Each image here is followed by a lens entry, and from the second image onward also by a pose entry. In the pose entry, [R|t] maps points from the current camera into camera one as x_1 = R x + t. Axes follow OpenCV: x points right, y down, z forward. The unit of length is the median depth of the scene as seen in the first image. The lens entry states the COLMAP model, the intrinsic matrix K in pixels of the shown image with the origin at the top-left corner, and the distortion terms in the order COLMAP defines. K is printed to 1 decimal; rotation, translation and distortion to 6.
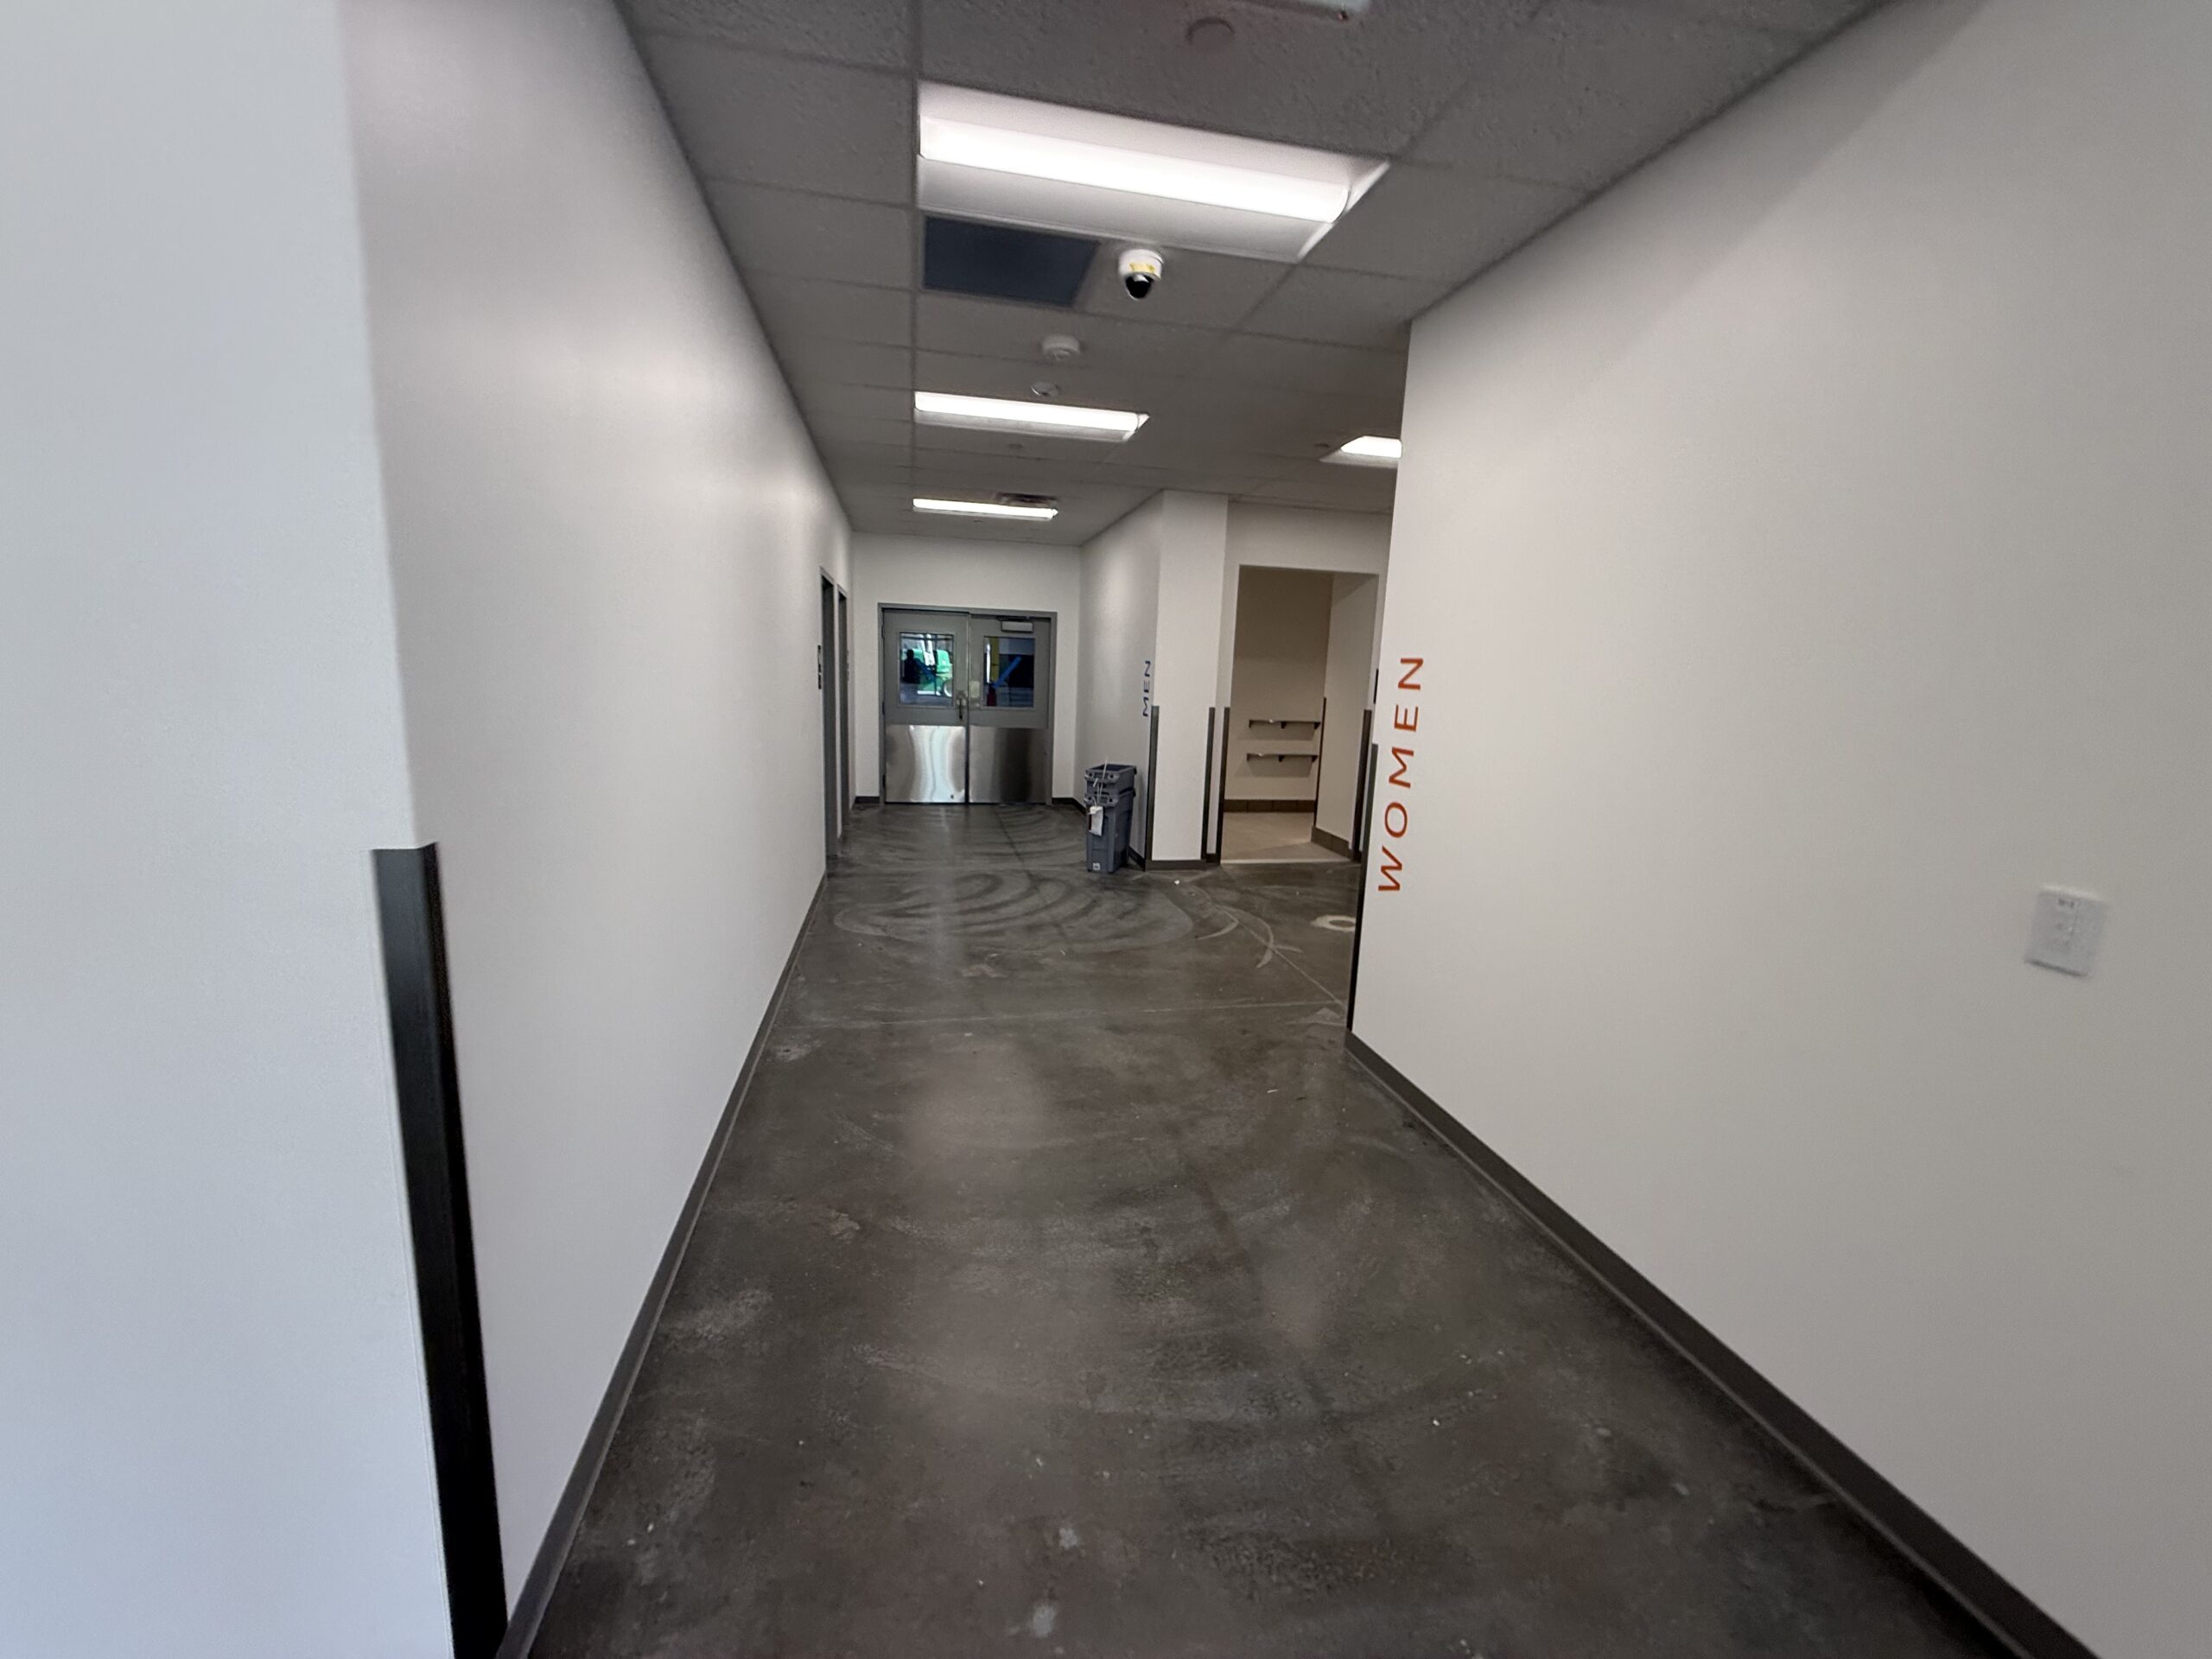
lens RADIAL K [[886.8, 0, 1099.5], [0, 886.8, 815.9], [0, 0, 1]] dist [0.002803, 0.000612]
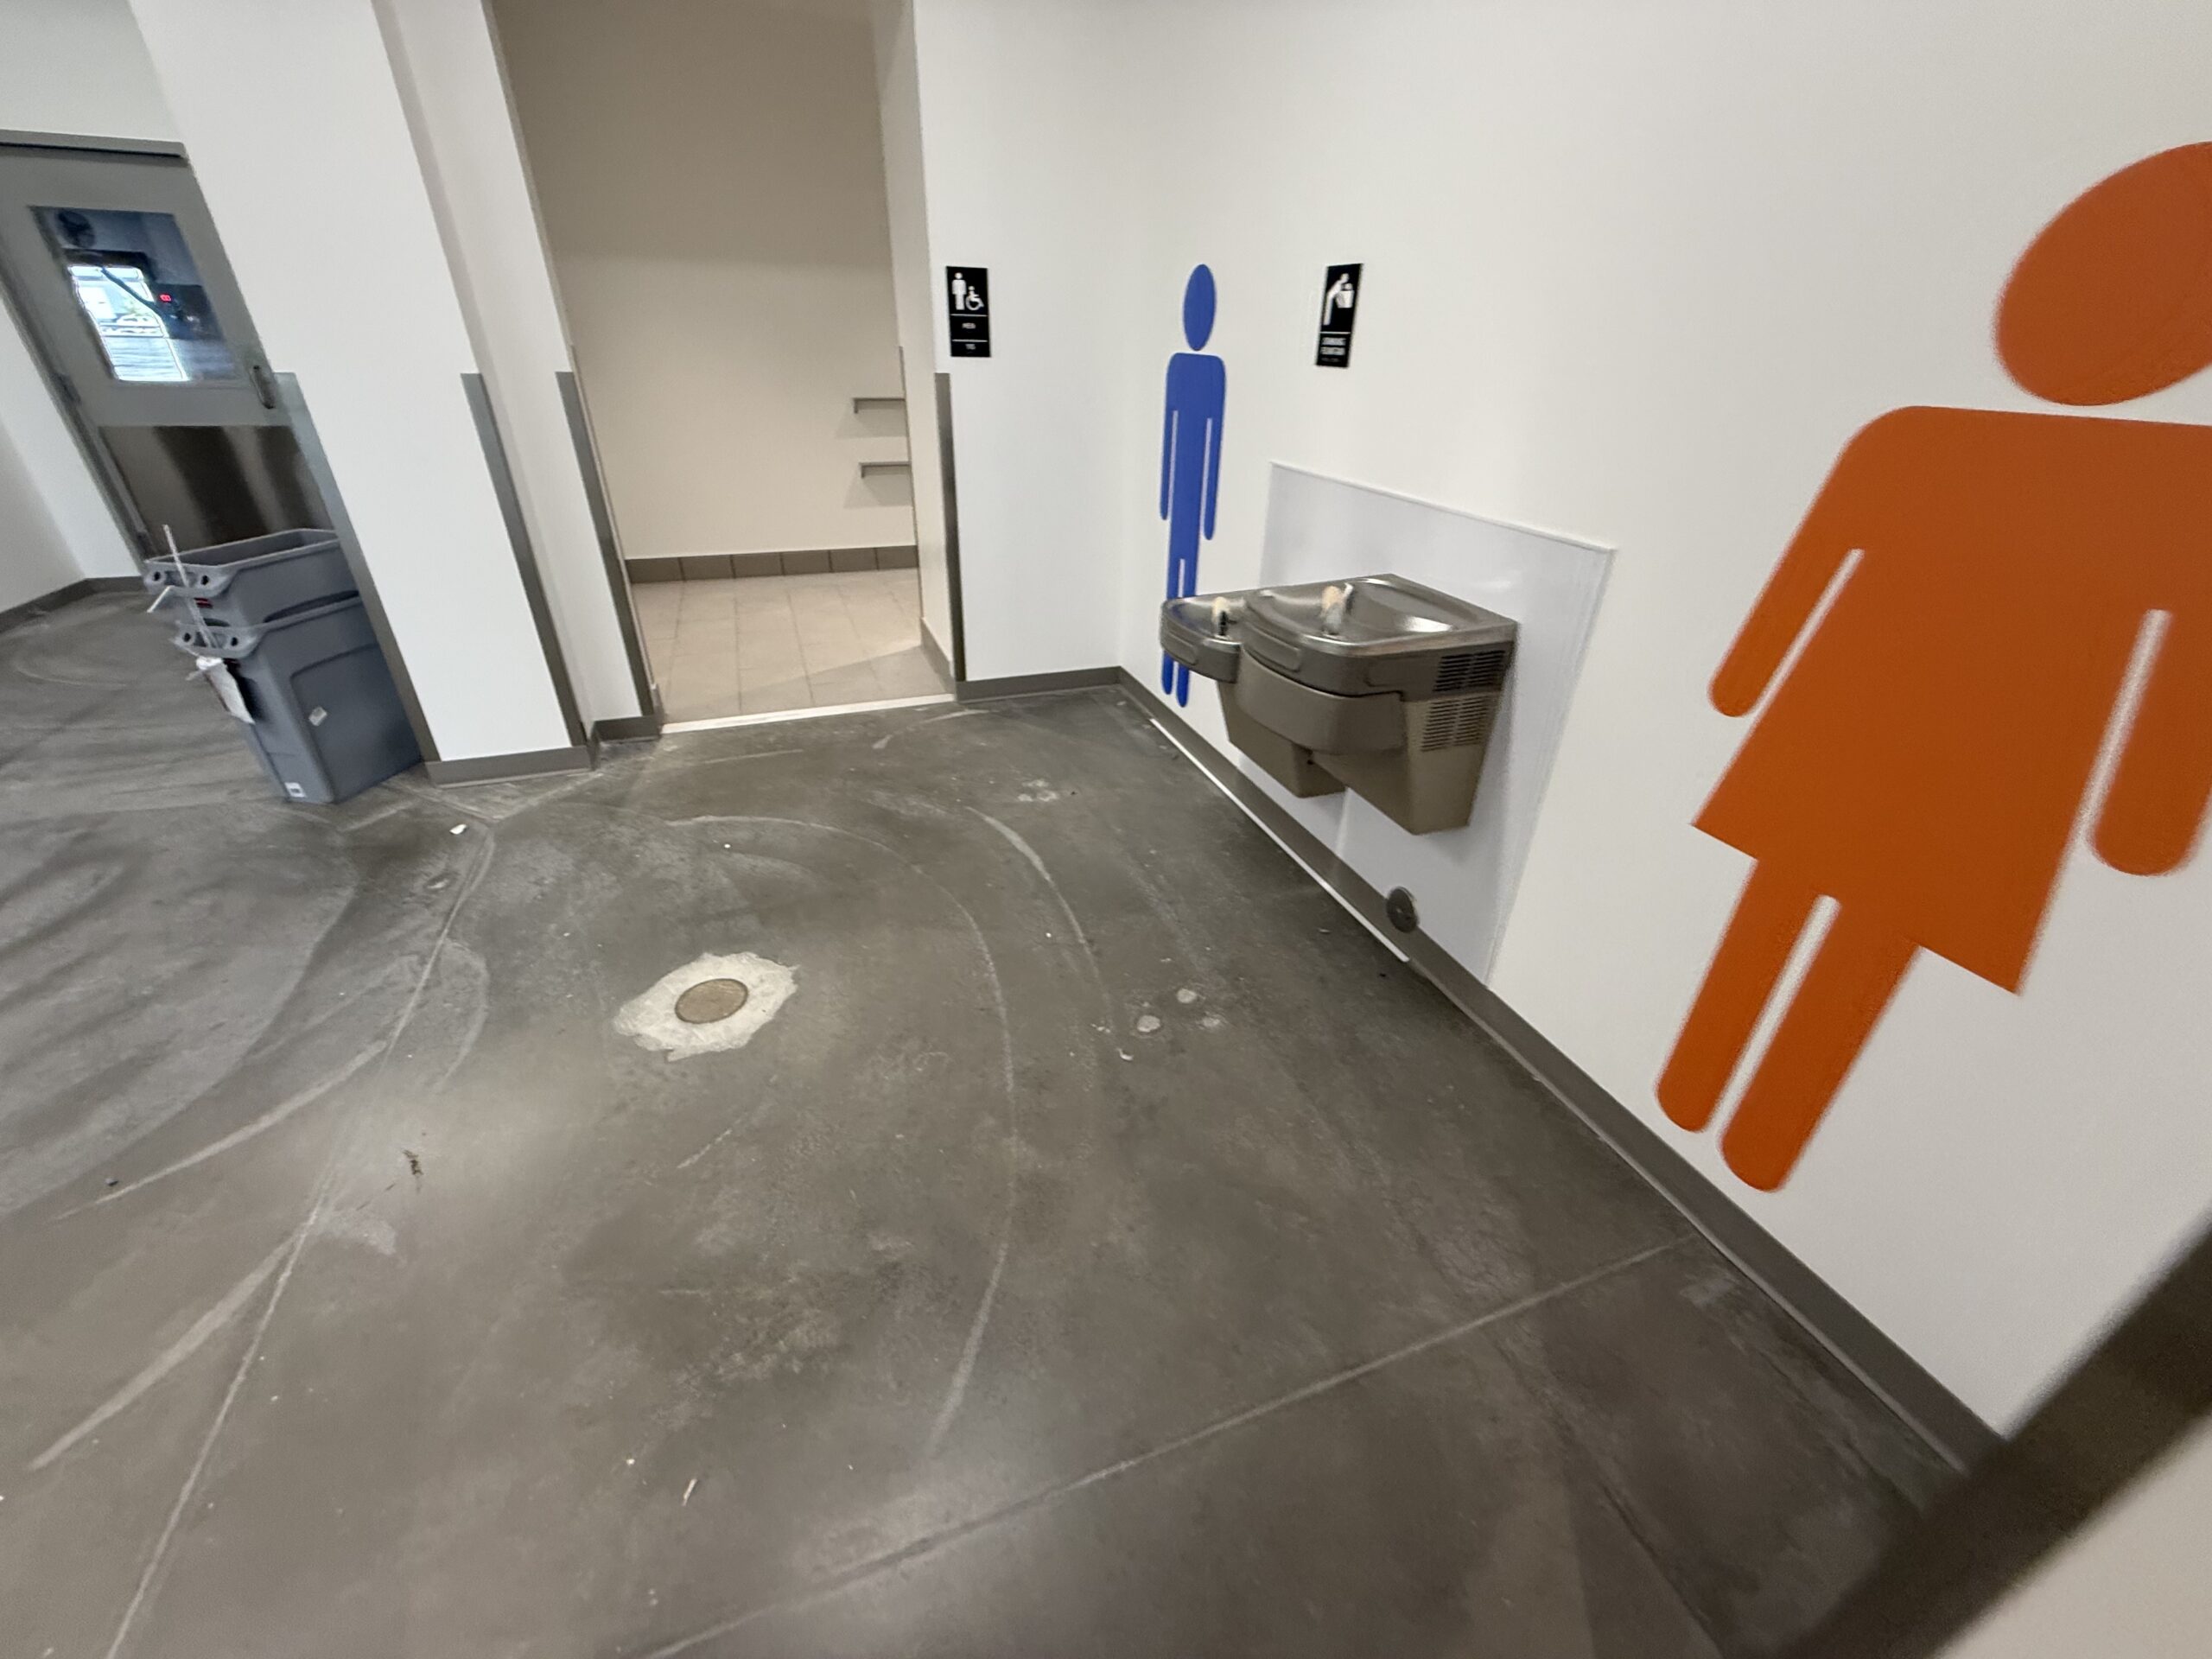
lens RADIAL K [[886.8, 0, 1100.3], [0, 886.8, 827.3], [0, 0, 1]] dist [0.002803, 0.000612]
pose [[0.988658, -0.092109, 0.118622, 0.306622], [0.048169, 0.942594, 0.330449, -0.043683], [-0.142250, -0.320987, 0.936340, 0.517629]]
